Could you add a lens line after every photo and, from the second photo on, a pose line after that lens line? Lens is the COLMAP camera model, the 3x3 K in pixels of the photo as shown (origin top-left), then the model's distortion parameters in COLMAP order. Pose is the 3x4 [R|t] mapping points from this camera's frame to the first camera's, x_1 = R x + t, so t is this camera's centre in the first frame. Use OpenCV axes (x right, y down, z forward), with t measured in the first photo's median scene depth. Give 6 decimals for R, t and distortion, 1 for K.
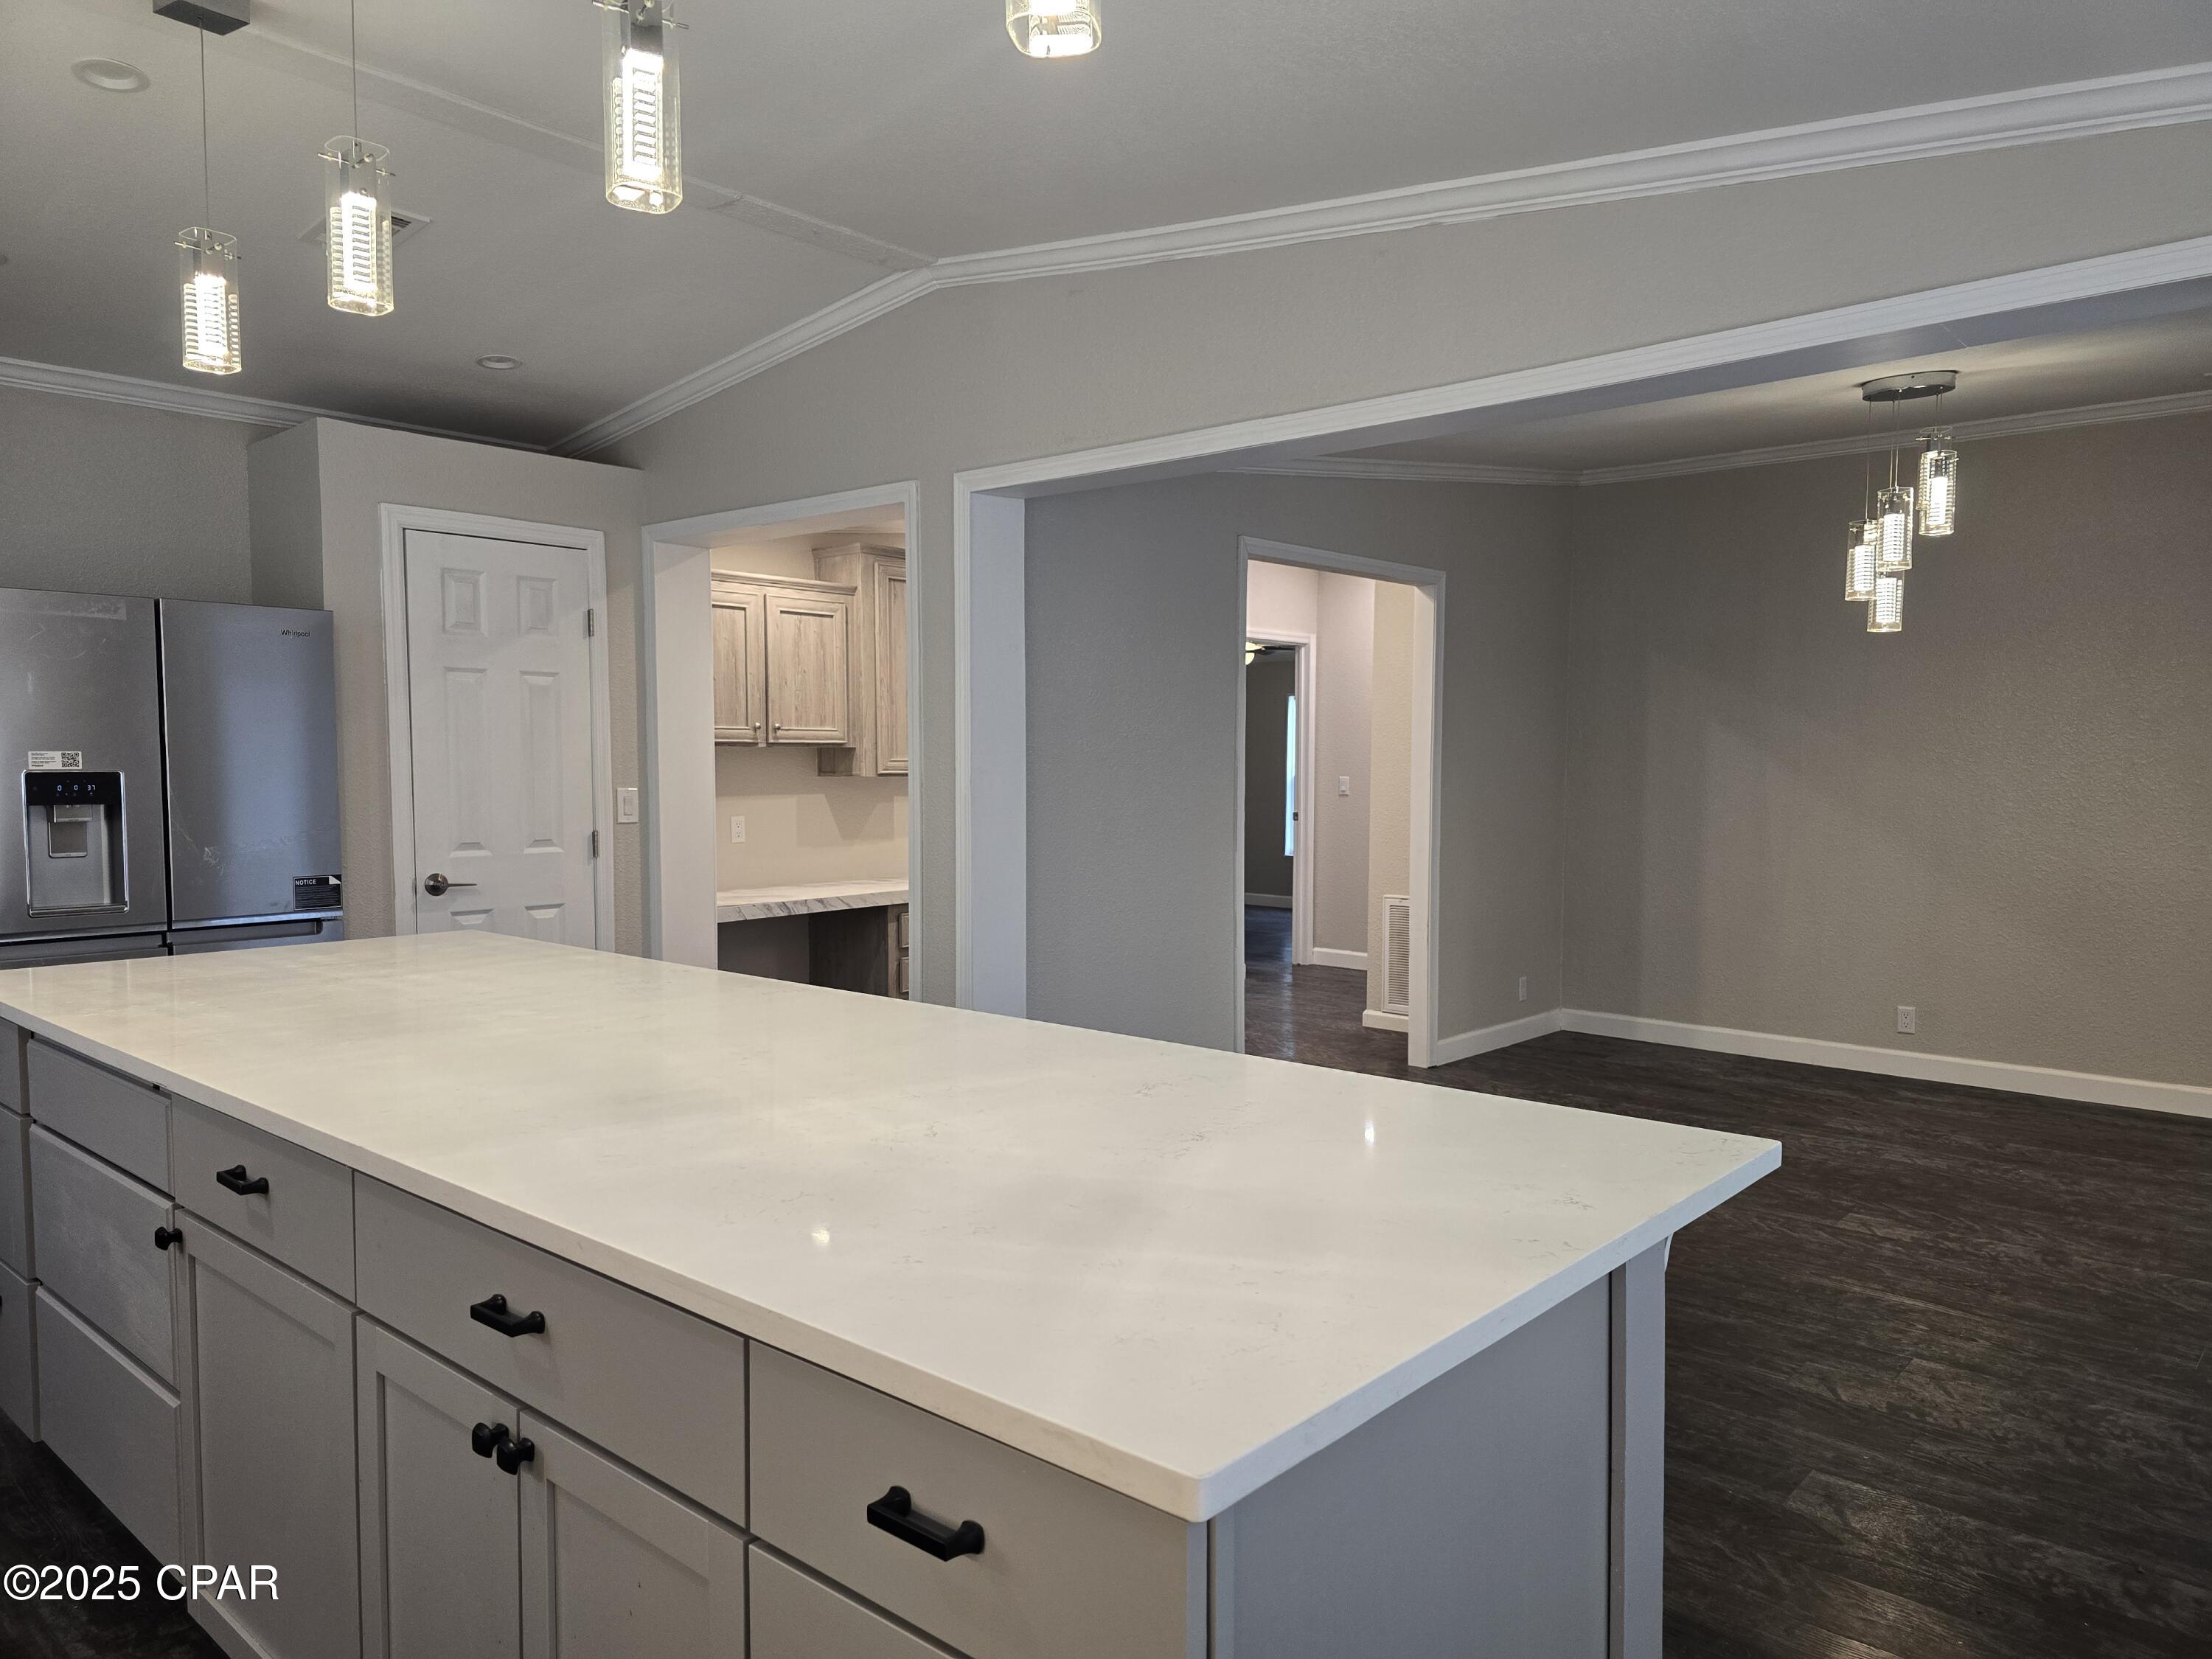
lens RADIAL K [[1486.8, 0, 1107.3], [0, 1486.8, 847.5], [0, 0, 1]] dist [0.033685, -0.033713]
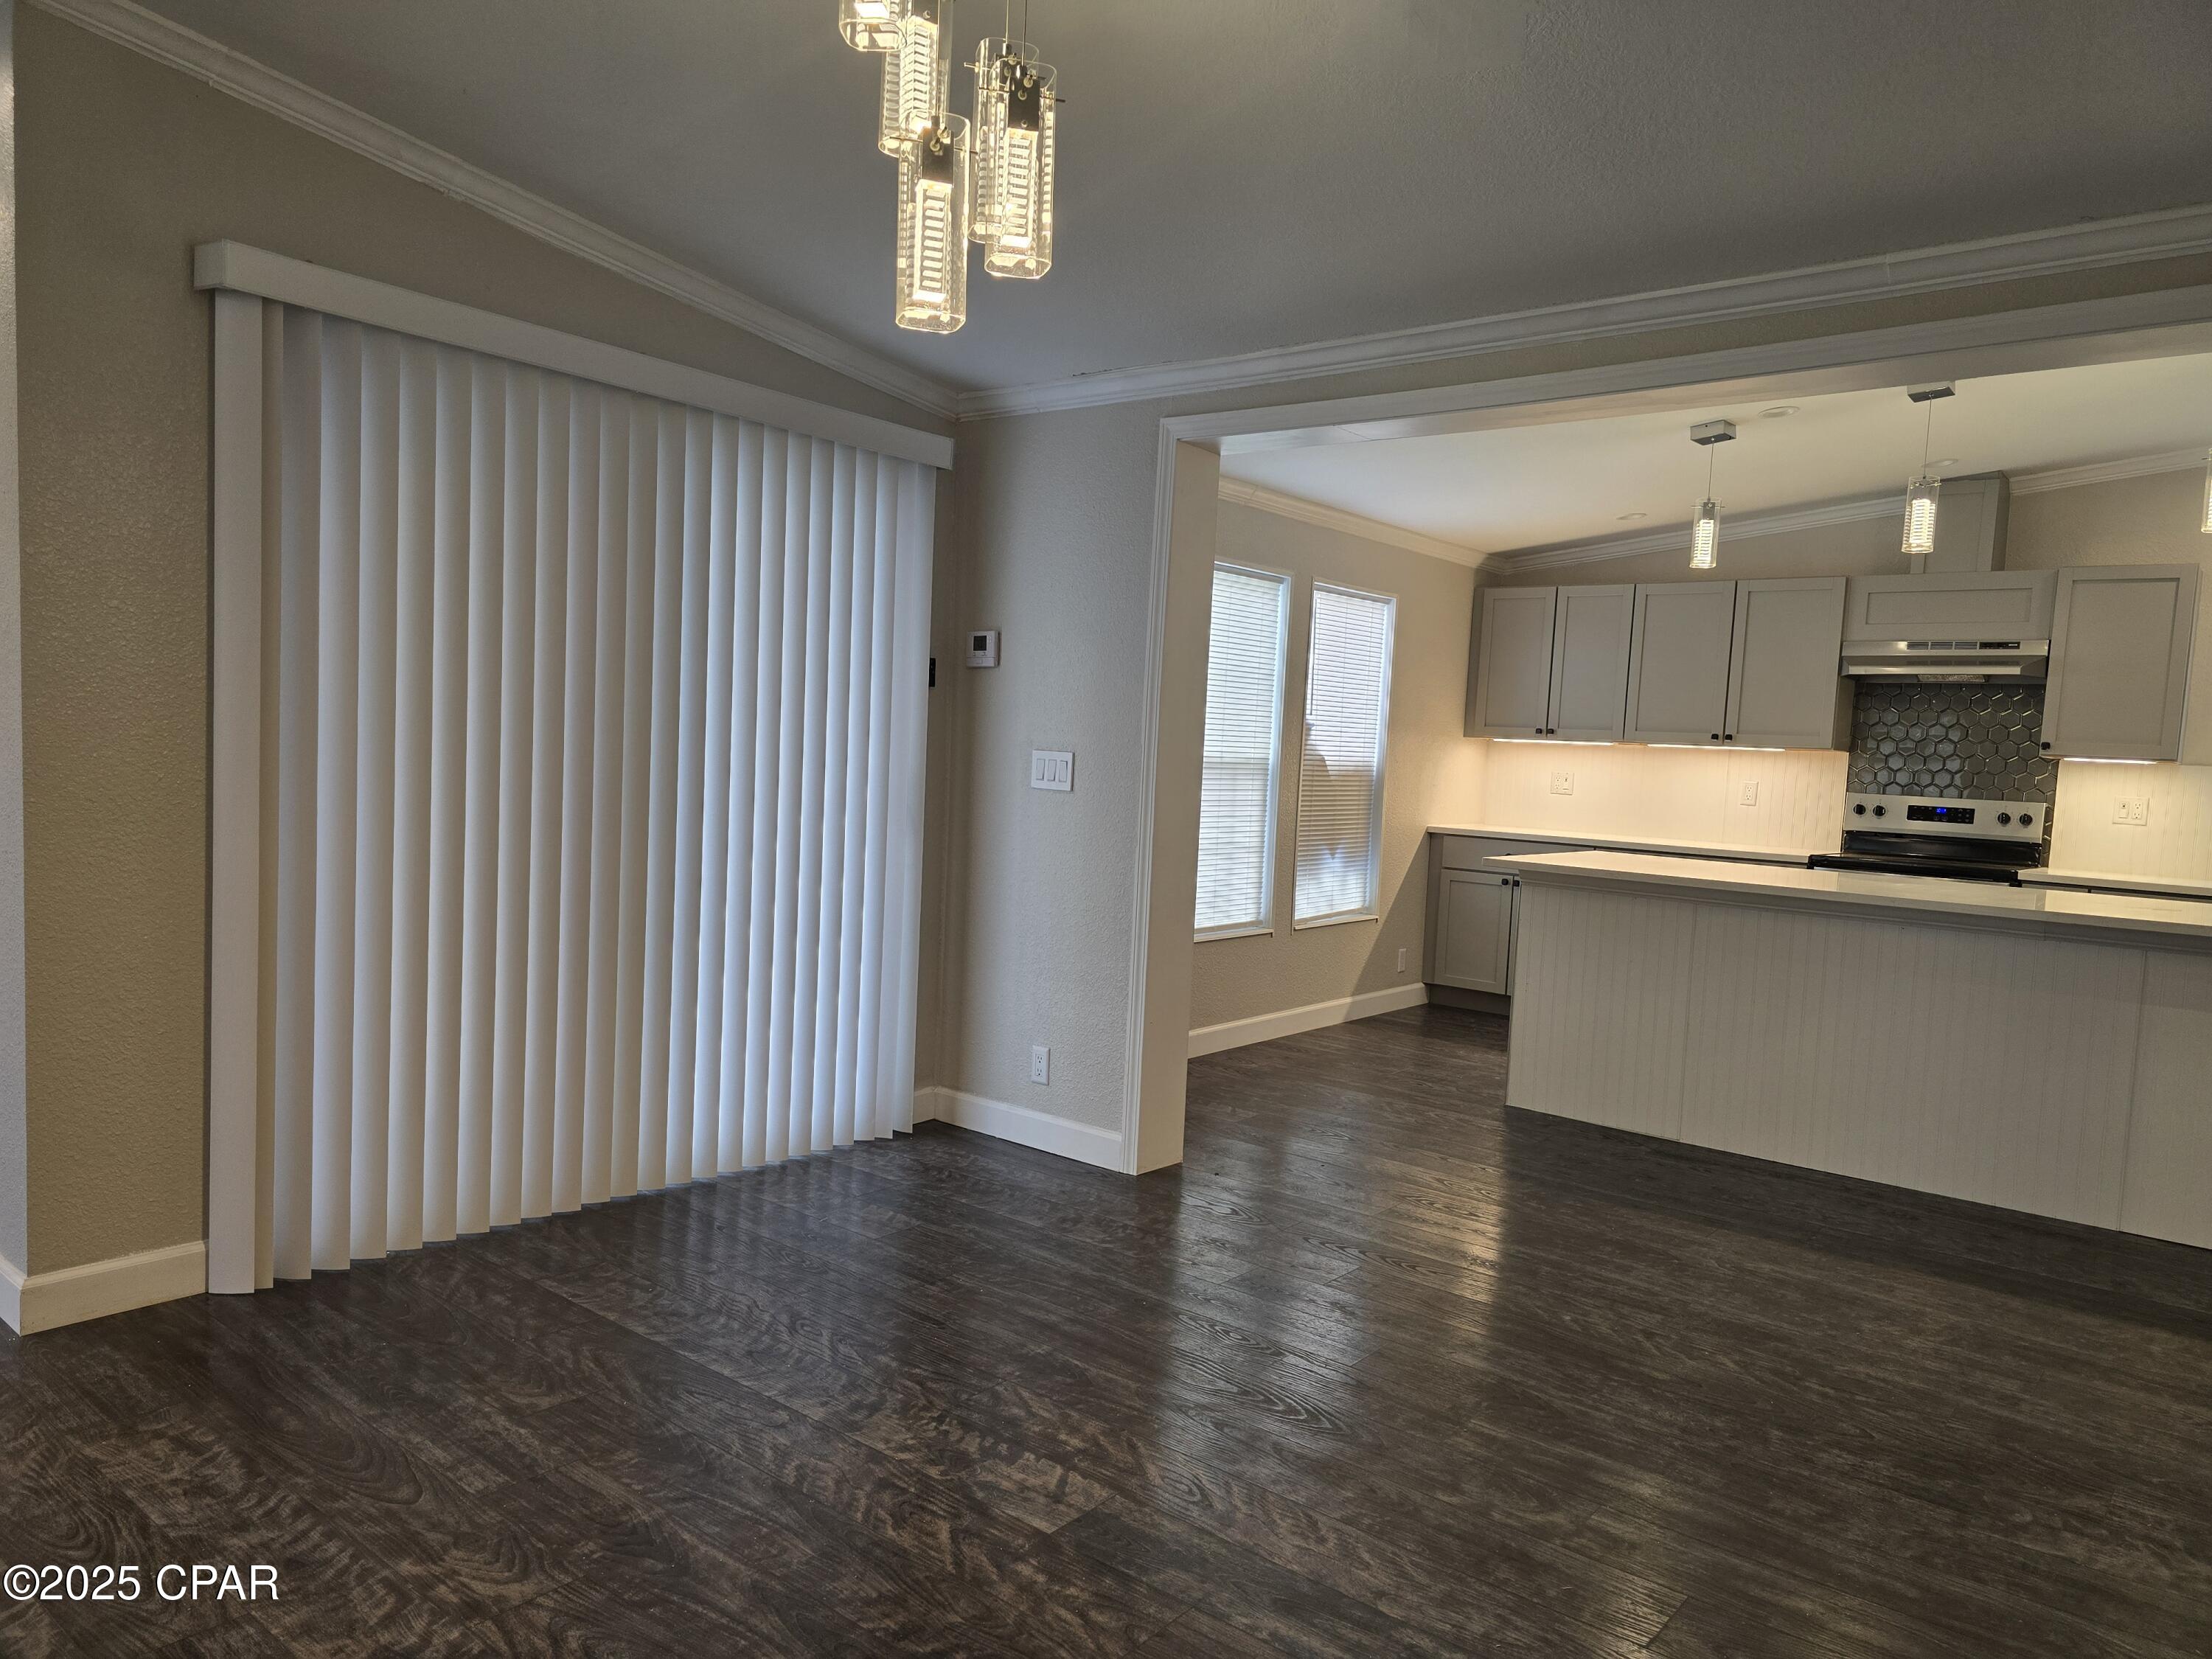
lens RADIAL K [[1474.0, 0, 1104.3], [0, 1474.0, 863.7], [0, 0, 1]] dist [0.046685, -0.050941]
pose [[-0.997786, -0.047654, -0.046384, 0.450552], [-0.053548, 0.989331, 0.135489, -0.054272], [0.039432, 0.137673, -0.989693, 1.307371]]
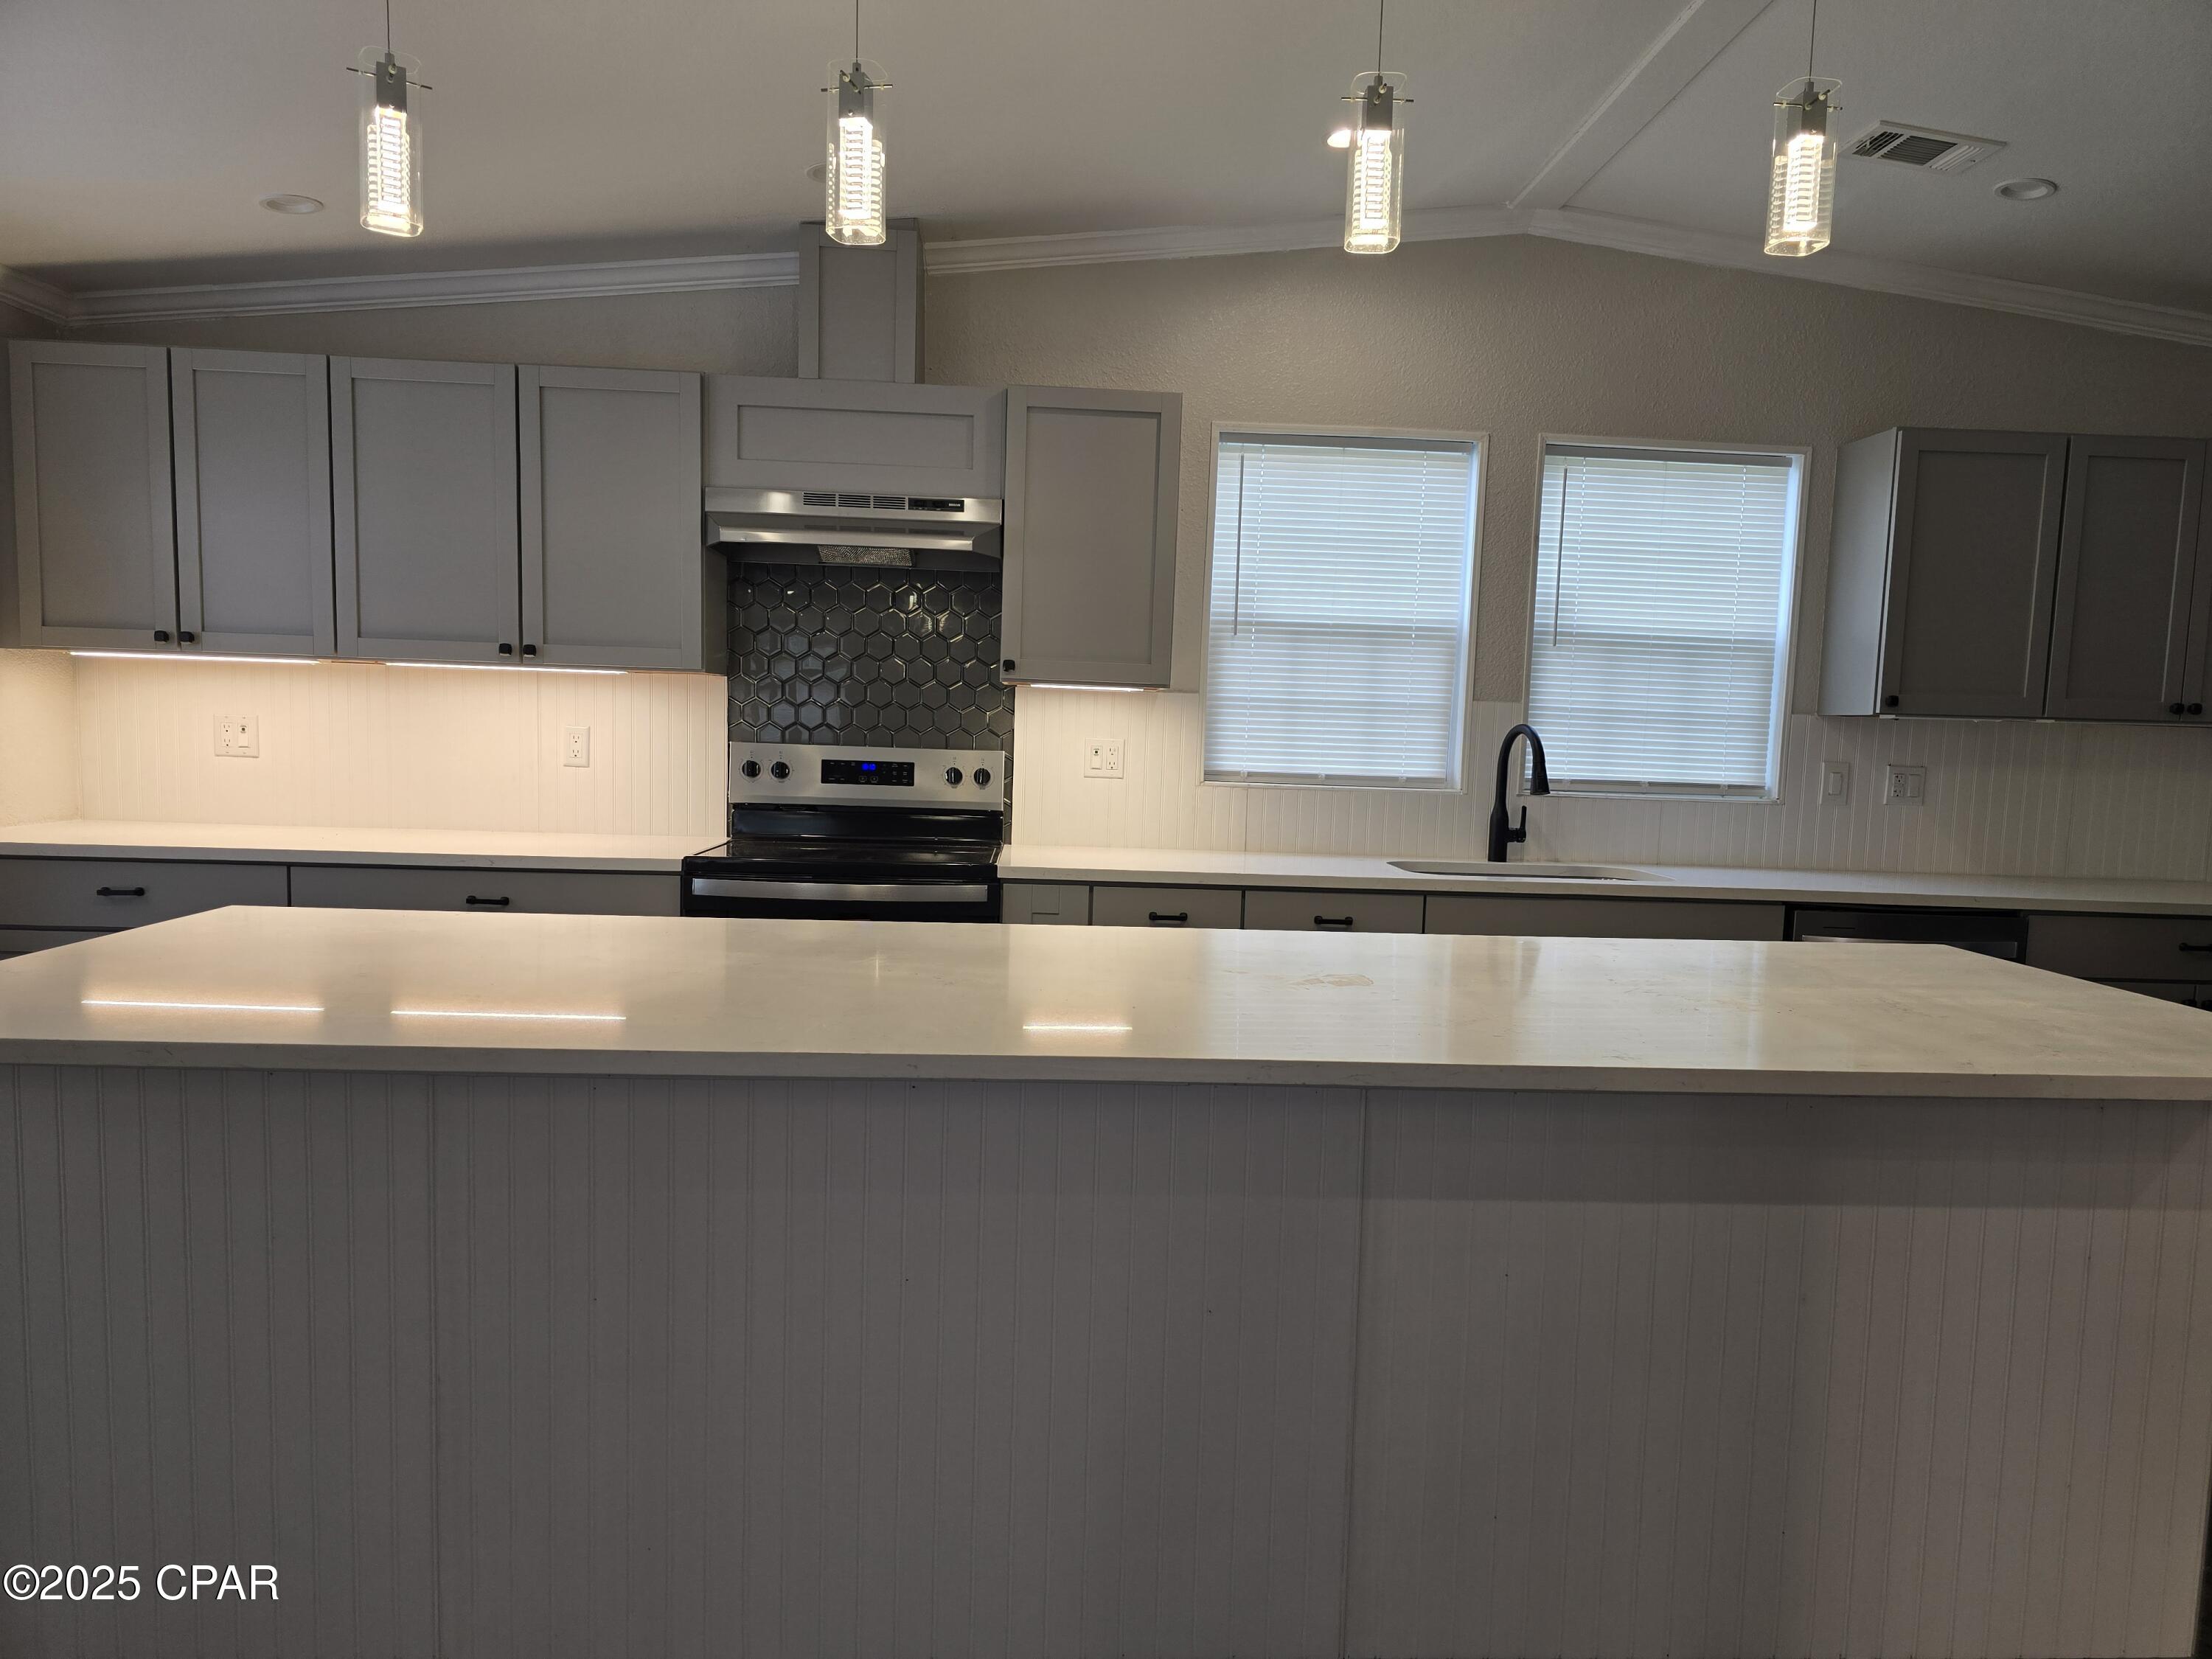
lens RADIAL K [[1474.0, 0, 1104.3], [0, 1474.0, 863.7], [0, 0, 1]] dist [0.046685, -0.050941]
pose [[-0.711909, 0.045254, -0.700813, 0.155767], [-0.071622, 0.988040, 0.136557, -0.032261], [0.698610, 0.147410, -0.700153, 0.732550]]
